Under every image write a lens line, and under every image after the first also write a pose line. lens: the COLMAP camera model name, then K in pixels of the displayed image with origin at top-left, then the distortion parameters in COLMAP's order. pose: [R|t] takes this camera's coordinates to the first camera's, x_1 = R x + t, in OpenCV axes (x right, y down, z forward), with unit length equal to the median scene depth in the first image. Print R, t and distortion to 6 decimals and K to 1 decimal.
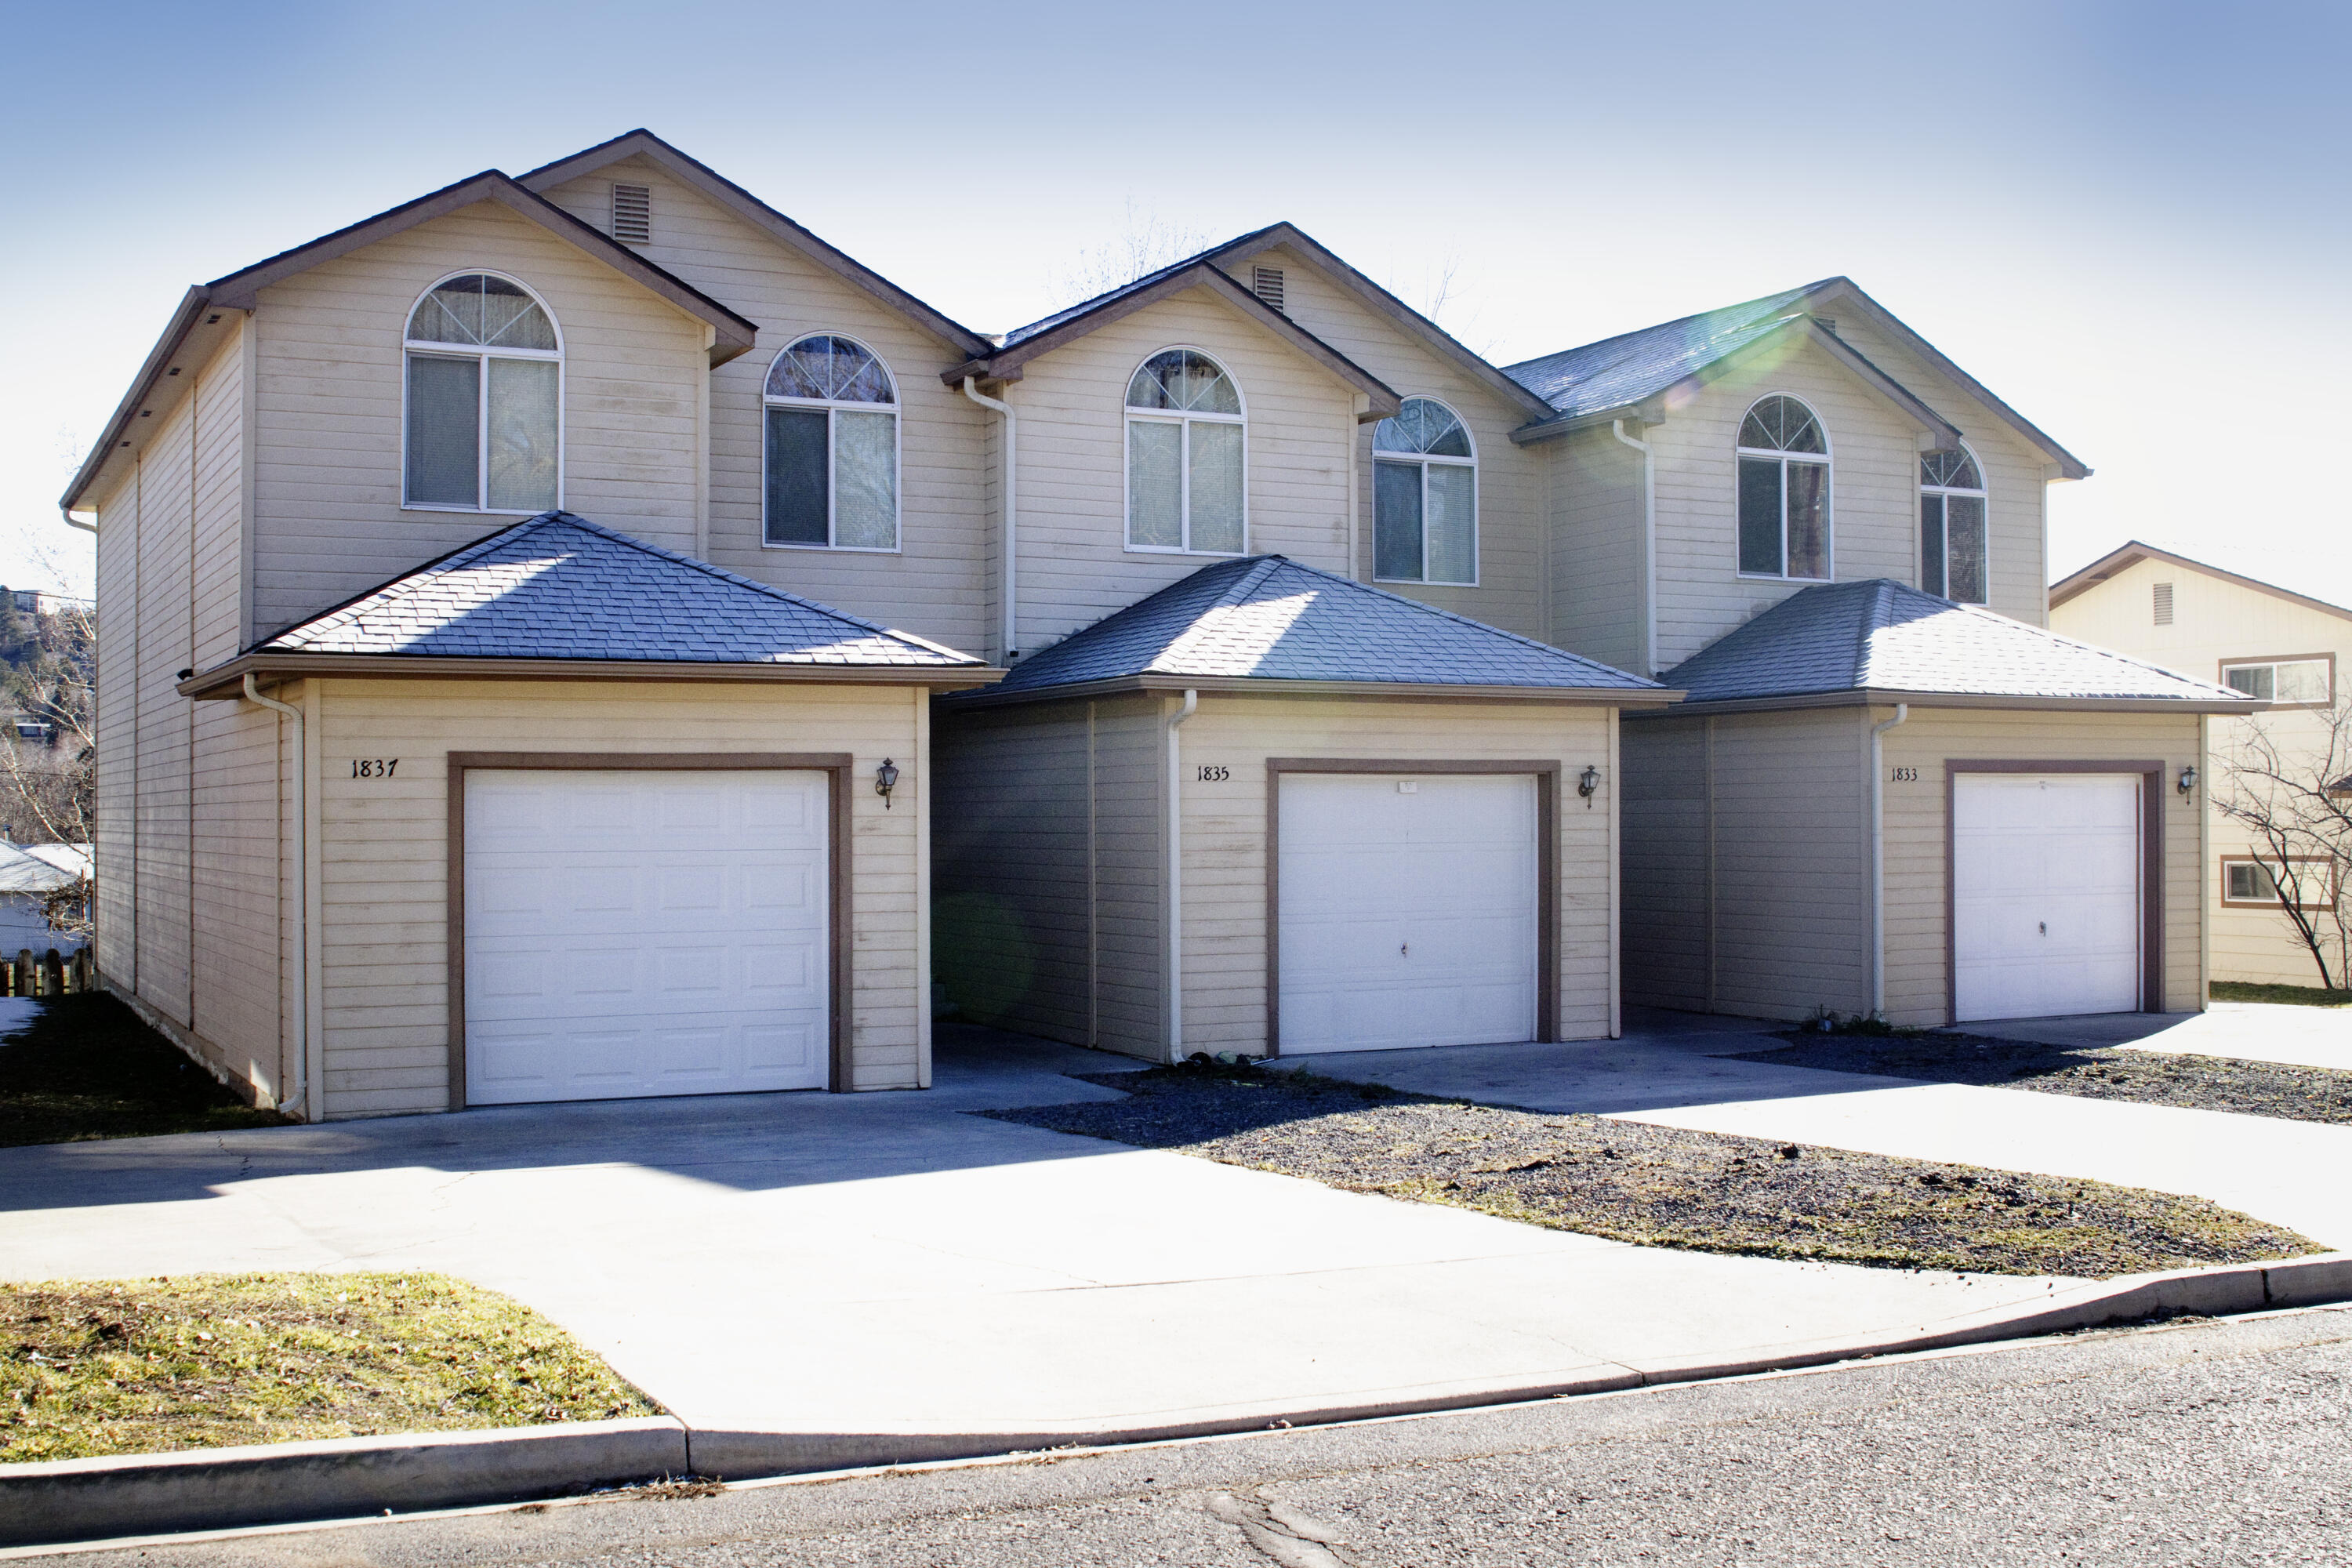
lens RADIAL K [[2616.2, 0, 1176.0], [0, 2616.2, 784.0], [0, 0, 1]] dist [-0.106105, -0.000361]
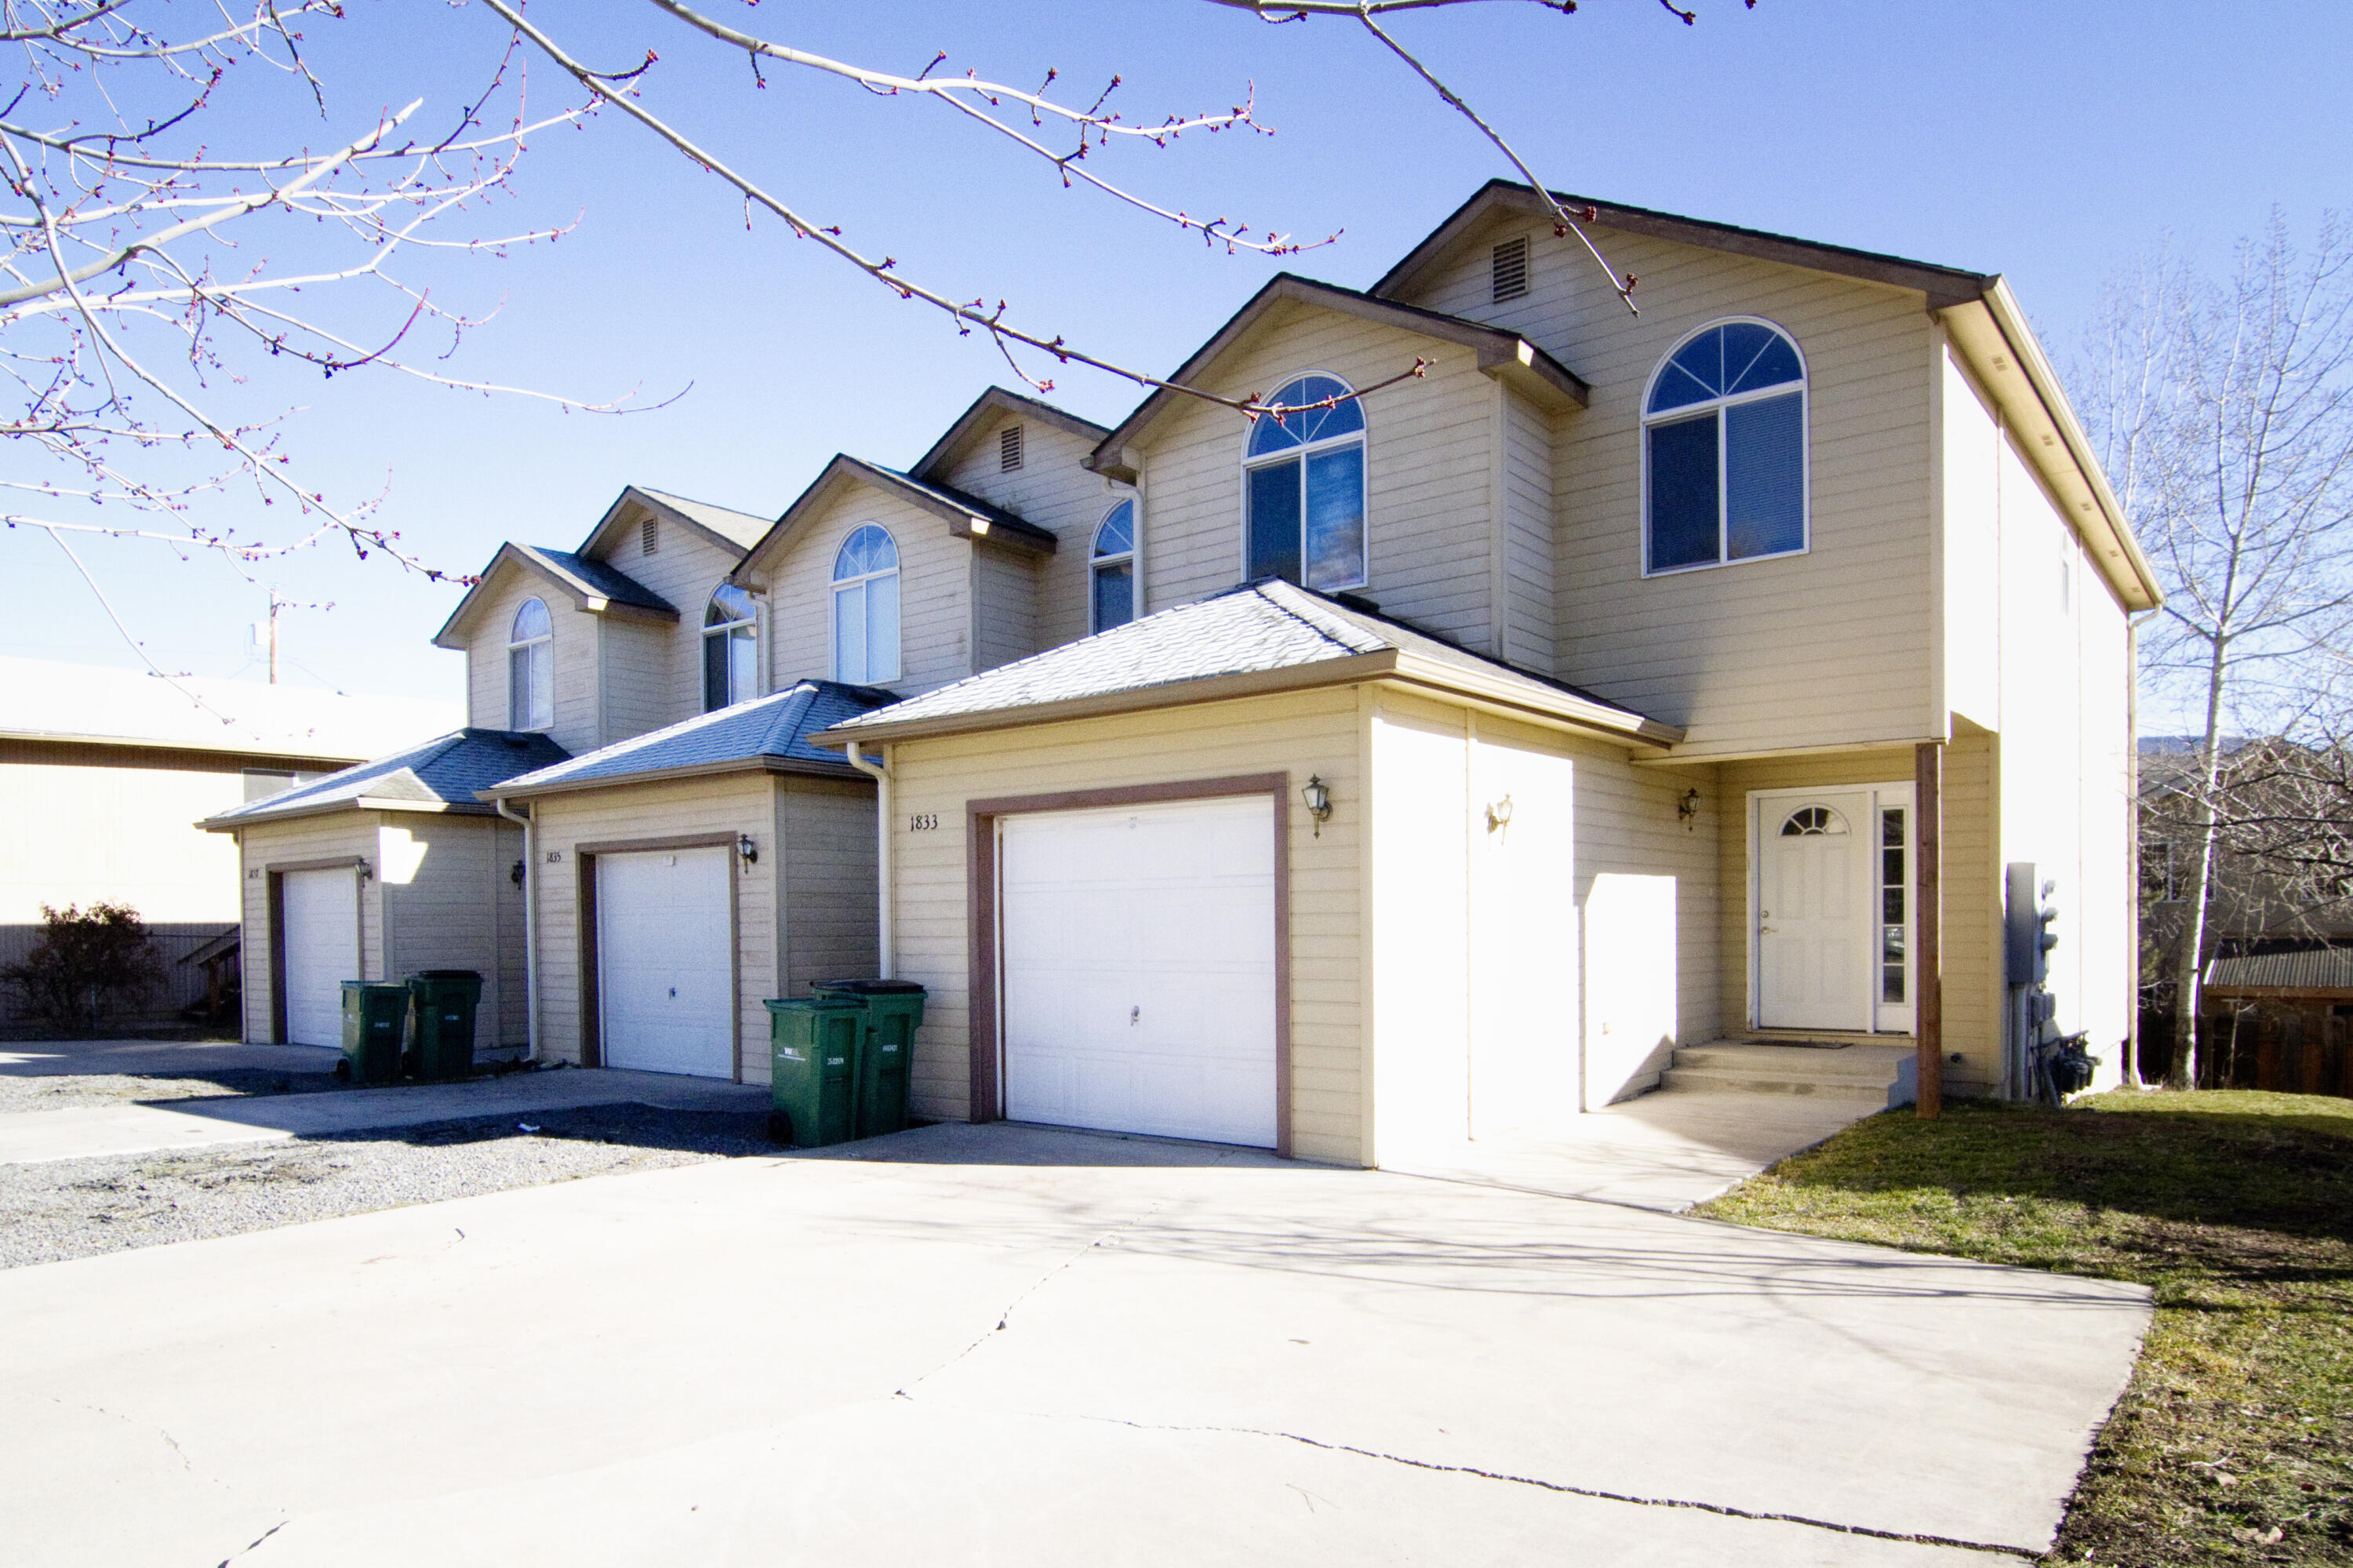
lens RADIAL K [[1468.0, 0, 1132.1], [0, 1468.0, 946.4], [0, 0, 1]] dist [0.005065, -0.031256]
pose [[0.392486, 0.014123, -0.919650, 0.786502], [0.018268, 0.999565, 0.023146, 0.028457], [0.919577, -0.025884, 0.392057, 0.906685]]
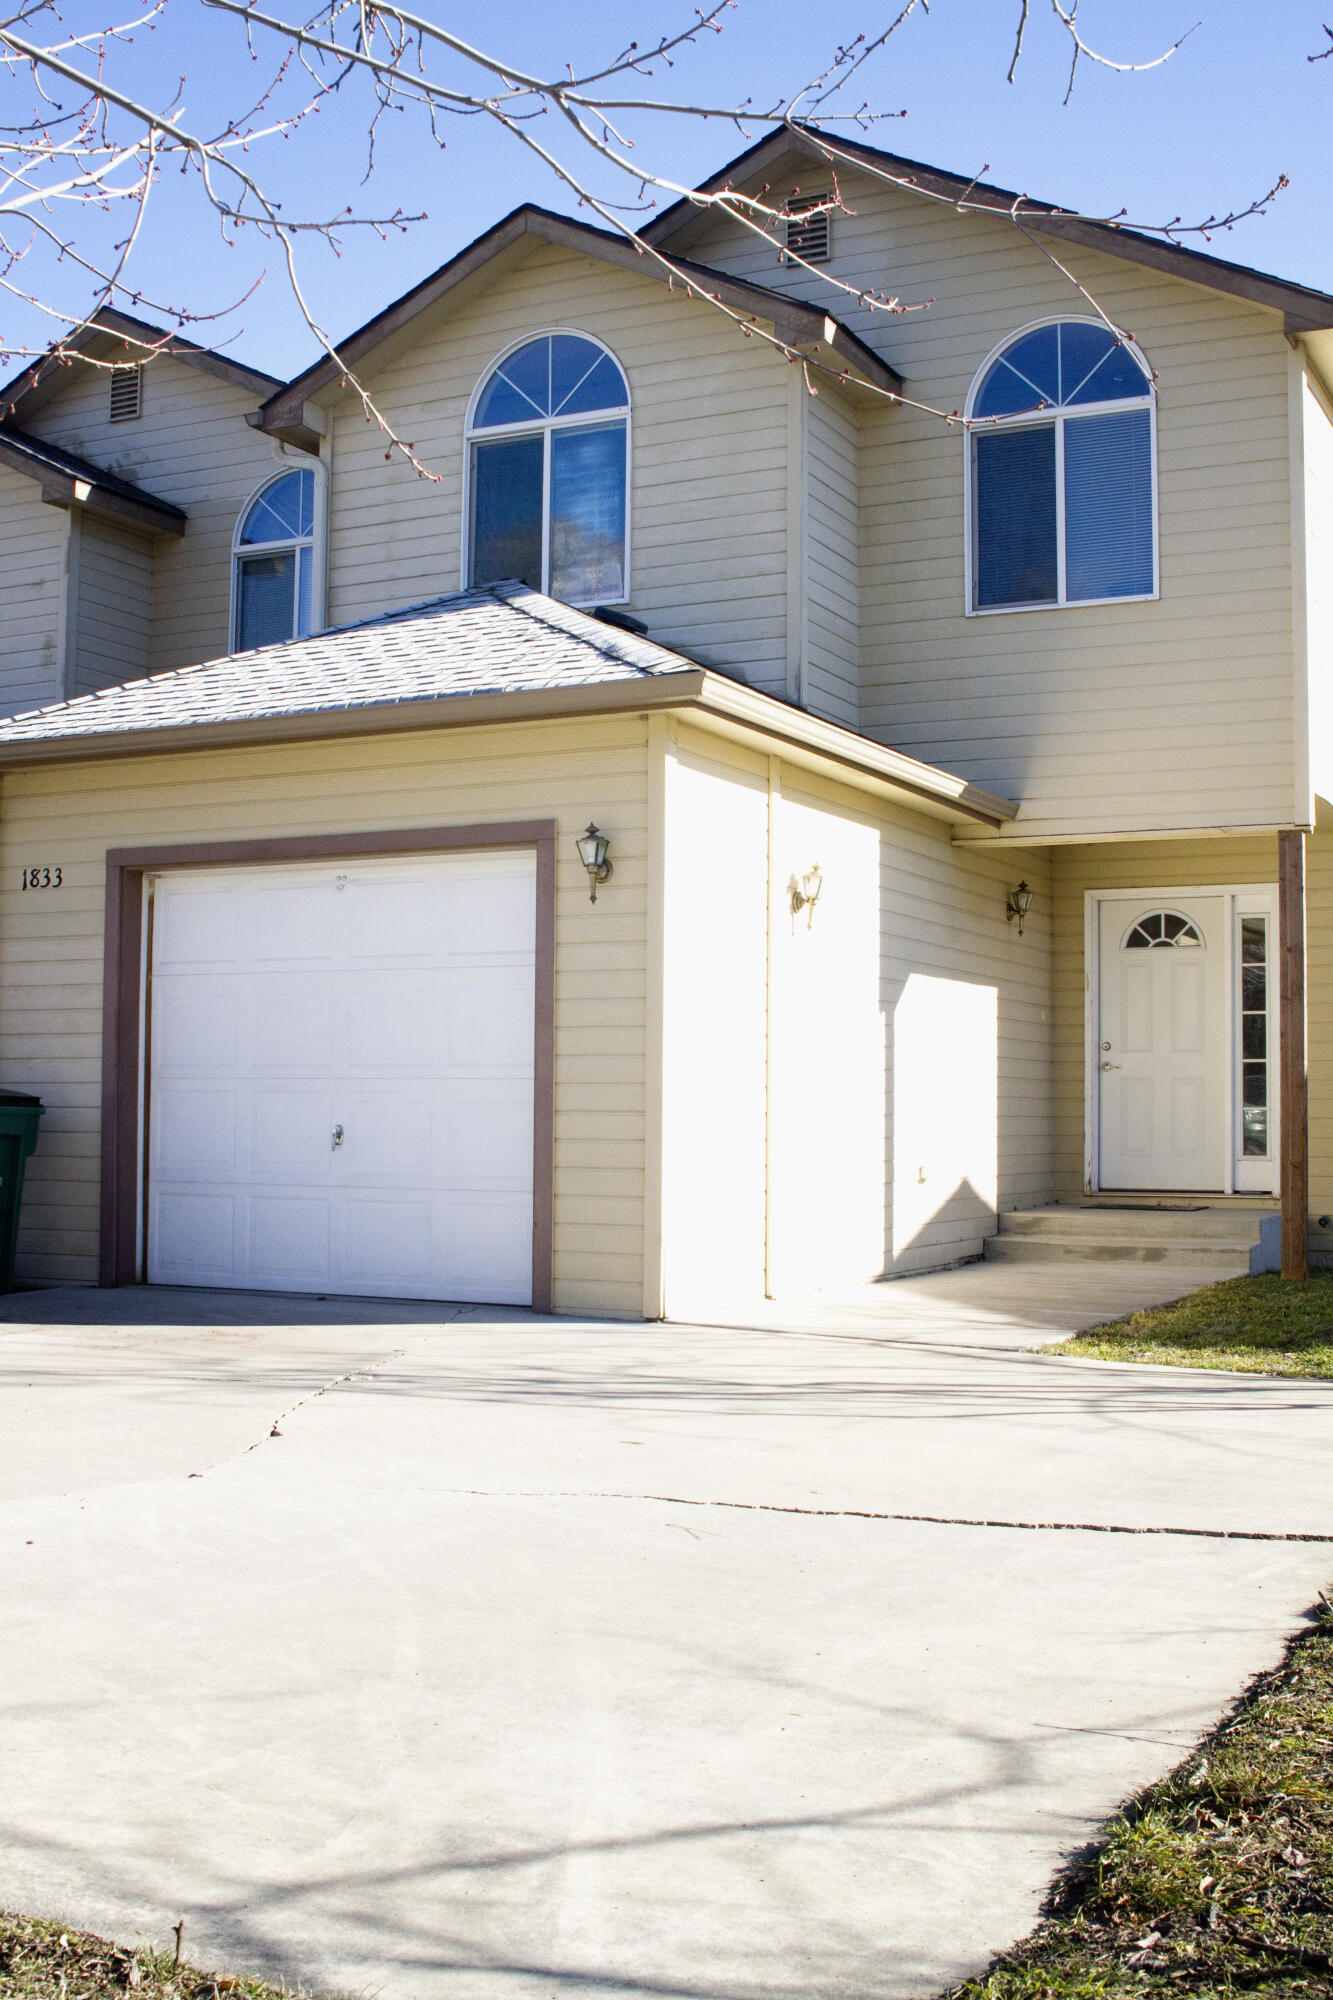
lens RADIAL K [[2224.7, 0, 666.5], [0, 2224.7, 1000.0], [0, 0, 1]] dist [-0.106105, -0.000361]
pose [[0.585142, -0.035244, -0.810165, 0.835913], [-0.000800, 0.999030, -0.044038, 0.051368], [0.810931, 0.026416, 0.584546, 0.842946]]
